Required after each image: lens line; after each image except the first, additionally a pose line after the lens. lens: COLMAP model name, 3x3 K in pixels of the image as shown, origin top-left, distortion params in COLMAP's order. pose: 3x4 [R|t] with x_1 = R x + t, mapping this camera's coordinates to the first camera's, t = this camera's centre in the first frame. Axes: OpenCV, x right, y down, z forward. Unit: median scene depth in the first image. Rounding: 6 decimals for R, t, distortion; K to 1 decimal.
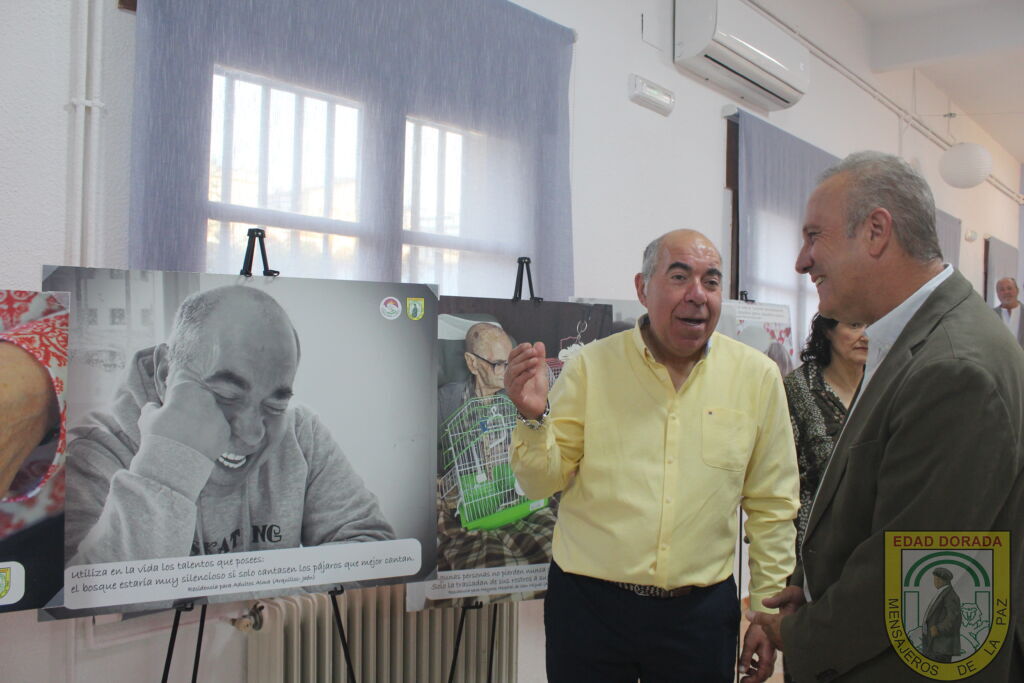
lens RADIAL K [[999.3, 0, 511.5], [0, 999.3, 325.1], [0, 0, 1]] dist [-0.180419, 0.217168]
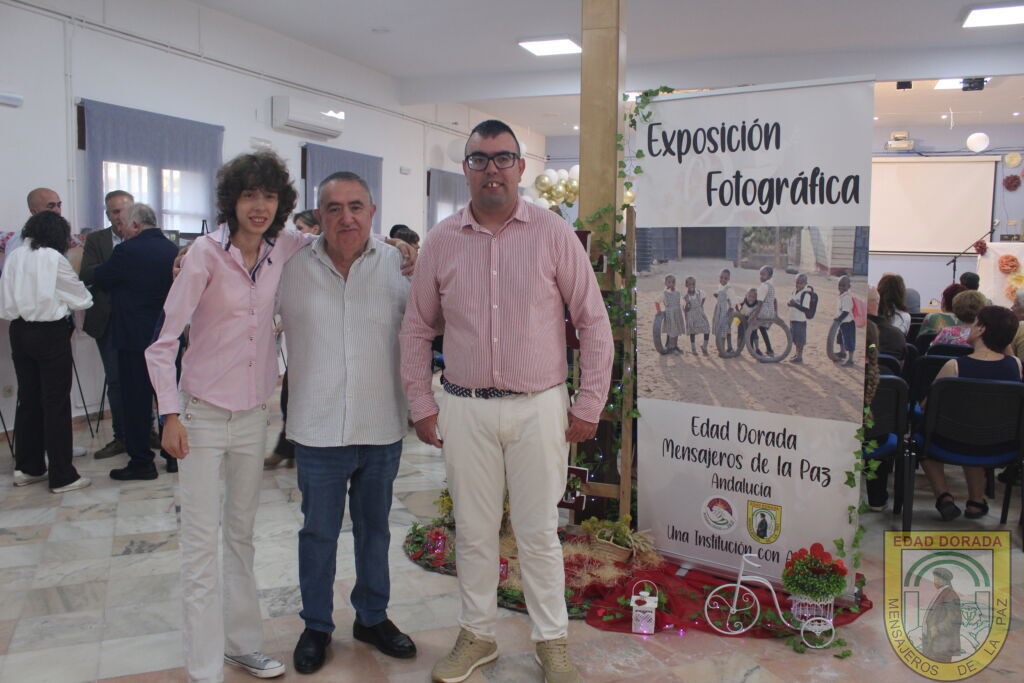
lens RADIAL K [[831.8, 0, 512.0], [0, 831.8, 341.5], [0, 0, 1]] dist [-0.118850, 0.094503]
pose [[0.936061, -0.042610, 0.349248, 0.001406], [0.000296, 0.992734, 0.120326, 0.001707], [-0.351838, -0.112529, 0.929272, -1.890082]]
